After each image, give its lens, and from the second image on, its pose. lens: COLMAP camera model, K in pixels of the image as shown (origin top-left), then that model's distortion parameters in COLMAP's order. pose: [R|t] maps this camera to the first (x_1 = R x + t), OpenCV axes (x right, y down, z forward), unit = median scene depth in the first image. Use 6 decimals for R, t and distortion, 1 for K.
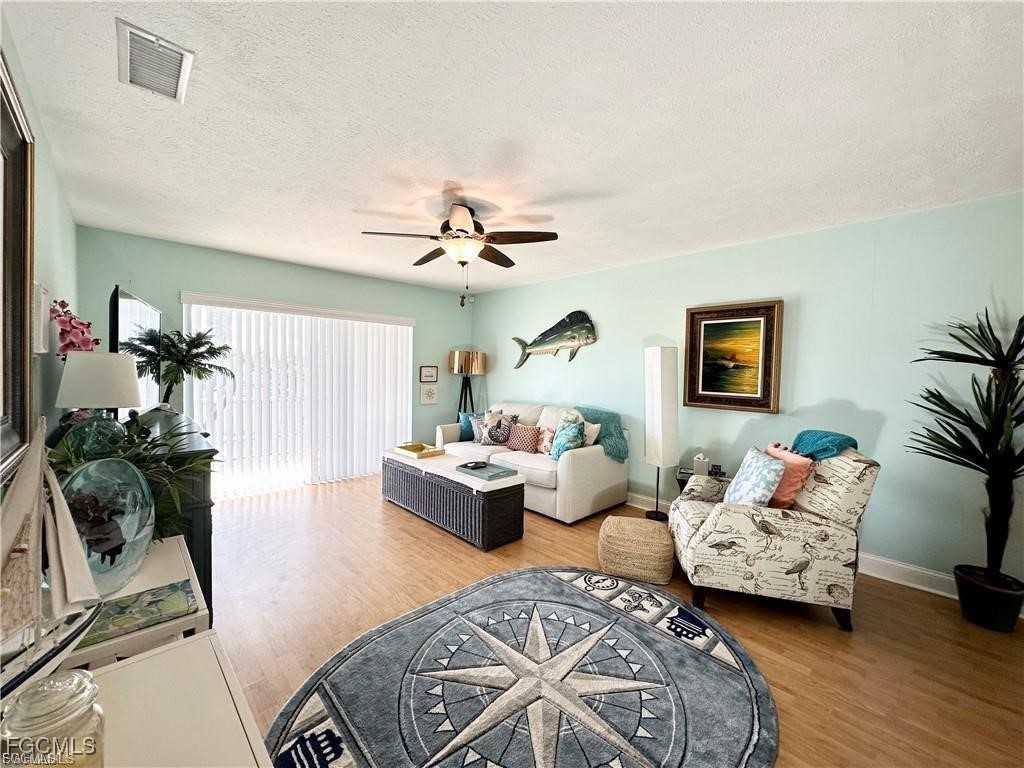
lens RADIAL K [[407.2, 0, 510.3], [0, 407.2, 384.2], [0, 0, 1]] dist [-0.003484, -0.000026]
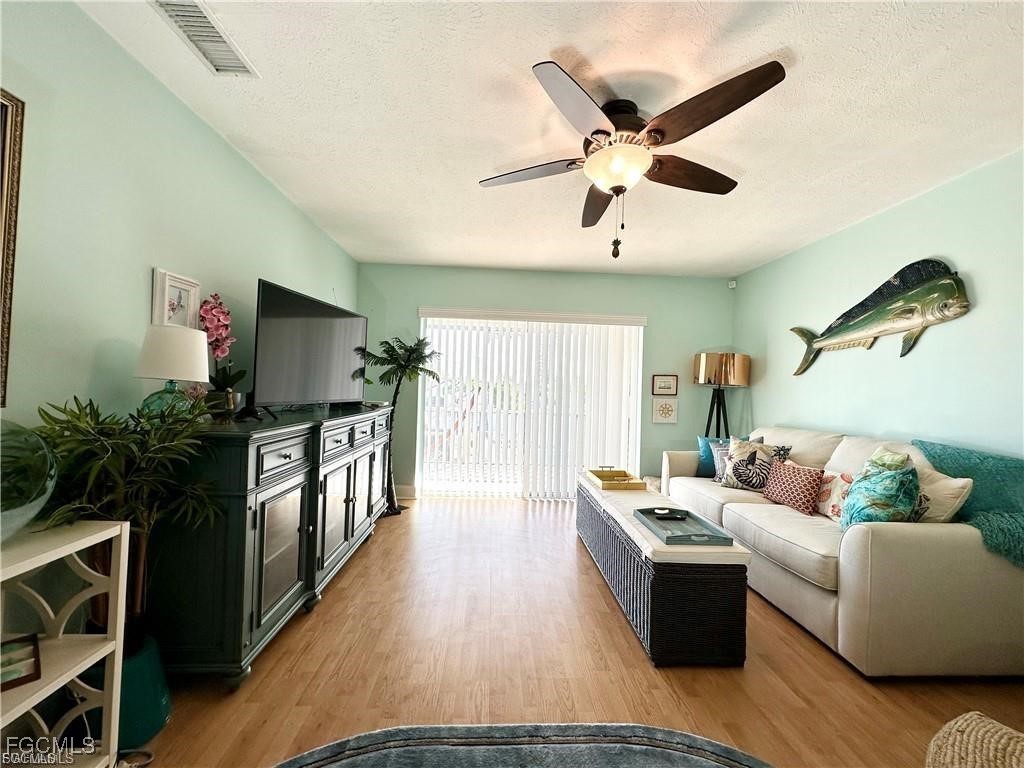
lens RADIAL K [[408.2, 0, 511.1], [0, 408.2, 383.3], [0, 0, 1]] dist [-0.002398, 0.000467]
pose [[0.756146, -0.003558, -0.654393, 0.153568], [-0.038786, 0.997984, -0.050243, 0.039190], [0.653252, 0.063372, 0.754484, 0.364079]]
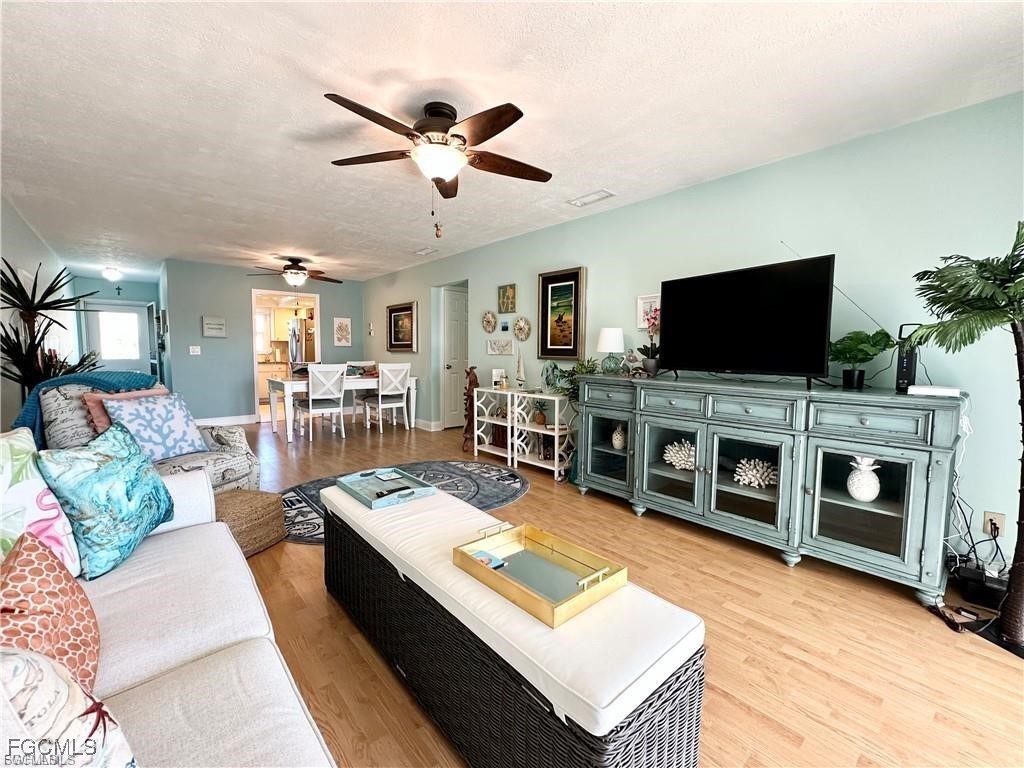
lens RADIAL K [[430.2, 0, 512.0], [0, 430.2, 384.0], [0, 0, 1]] dist [-0.002330, 0.000461]
pose [[-0.998557, -0.035855, 0.039974, -0.261516], [-0.031226, 0.993337, 0.110937, -0.006600], [-0.043685, 0.109529, -0.993023, 1.597578]]
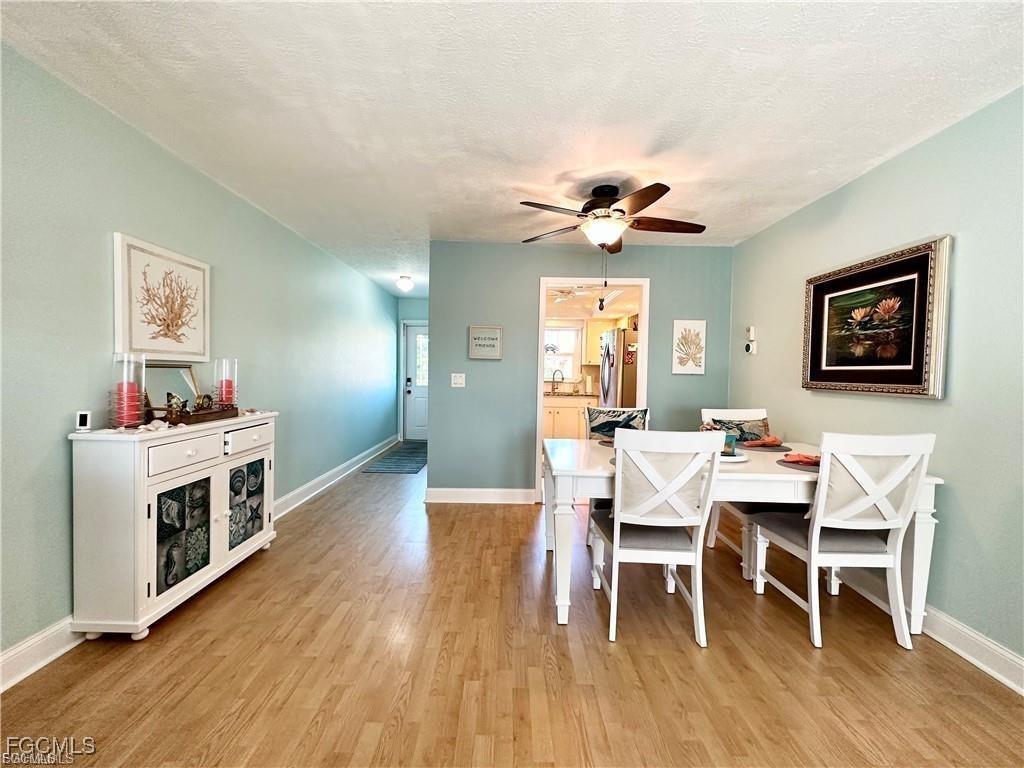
lens RADIAL K [[430.2, 0, 512.0], [0, 430.2, 384.0], [0, 0, 1]] dist [-0.002330, 0.000461]
pose [[-0.726113, -0.057240, 0.685188, 0.292734], [-0.010169, 0.997314, 0.072538, 0.022639], [-0.687500, 0.045703, -0.724745, 0.504155]]
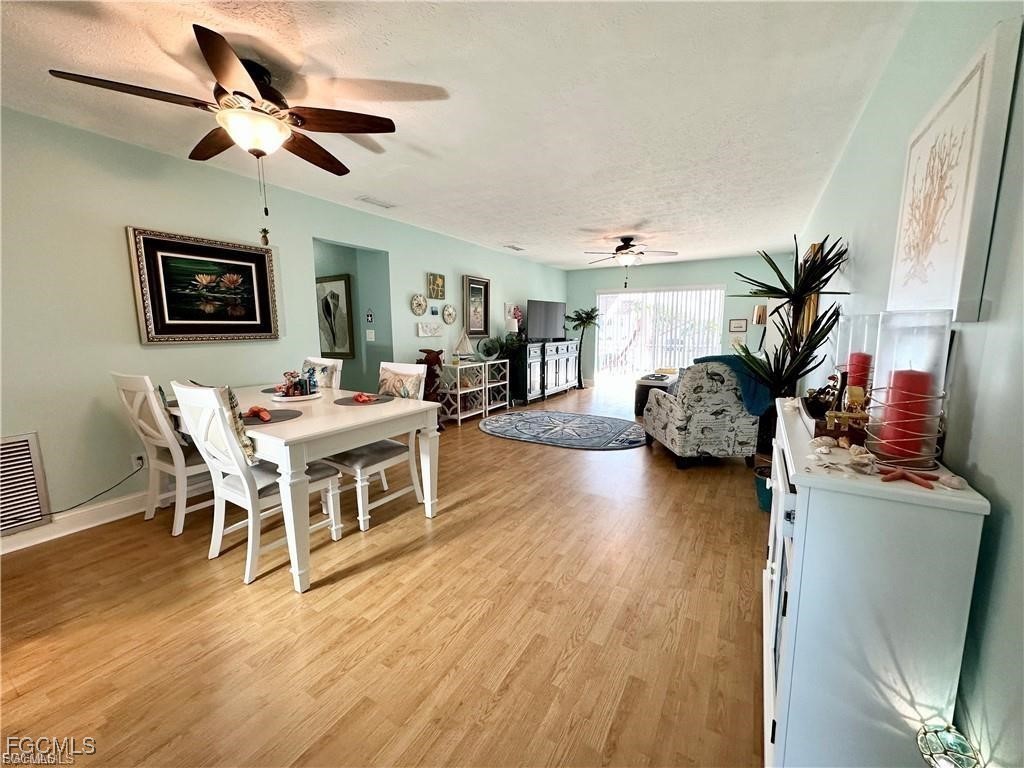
lens RADIAL K [[407.2, 0, 510.3], [0, 407.2, 384.2], [0, 0, 1]] dist [-0.003484, -0.000026]
pose [[0.265213, 0.111471, -0.957724, 1.479917], [-0.025367, 0.993757, 0.108640, 0.066601], [0.963856, -0.004519, 0.266385, -0.072035]]
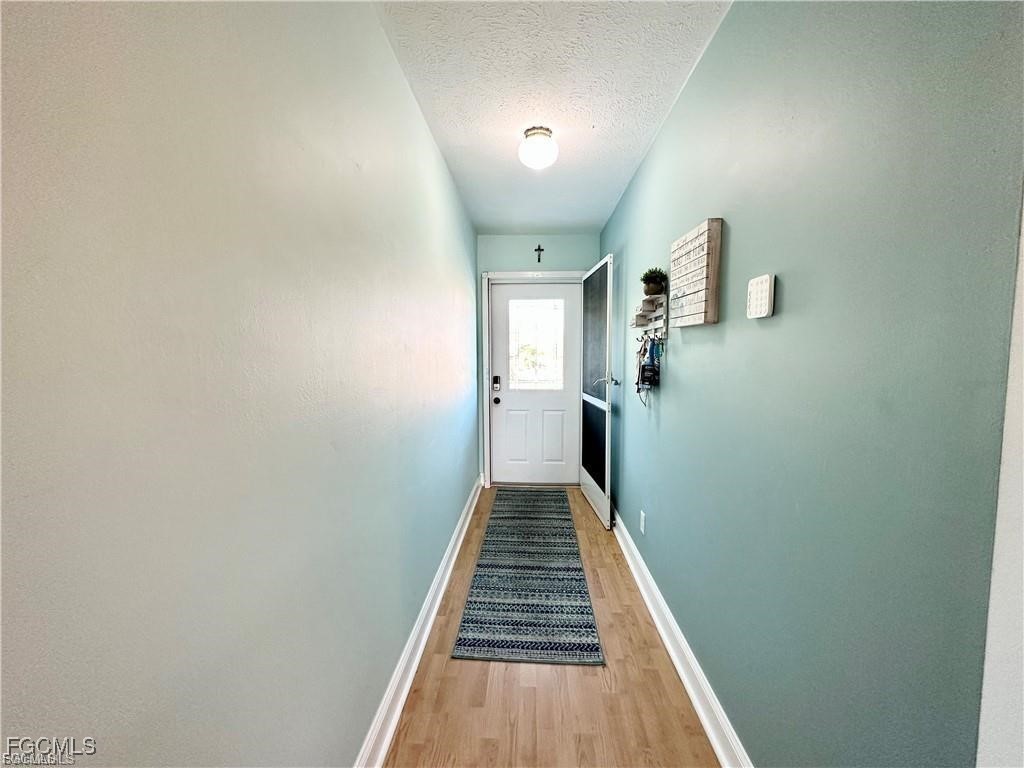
lens RADIAL K [[408.2, 0, 511.1], [0, 408.2, 383.3], [0, 0, 1]] dist [-0.002398, 0.000467]
pose [[-0.688959, -0.077709, 0.720623, 1.340102], [0.009231, 0.993215, 0.115929, 0.040847], [-0.724742, 0.086522, -0.683567, 0.033259]]
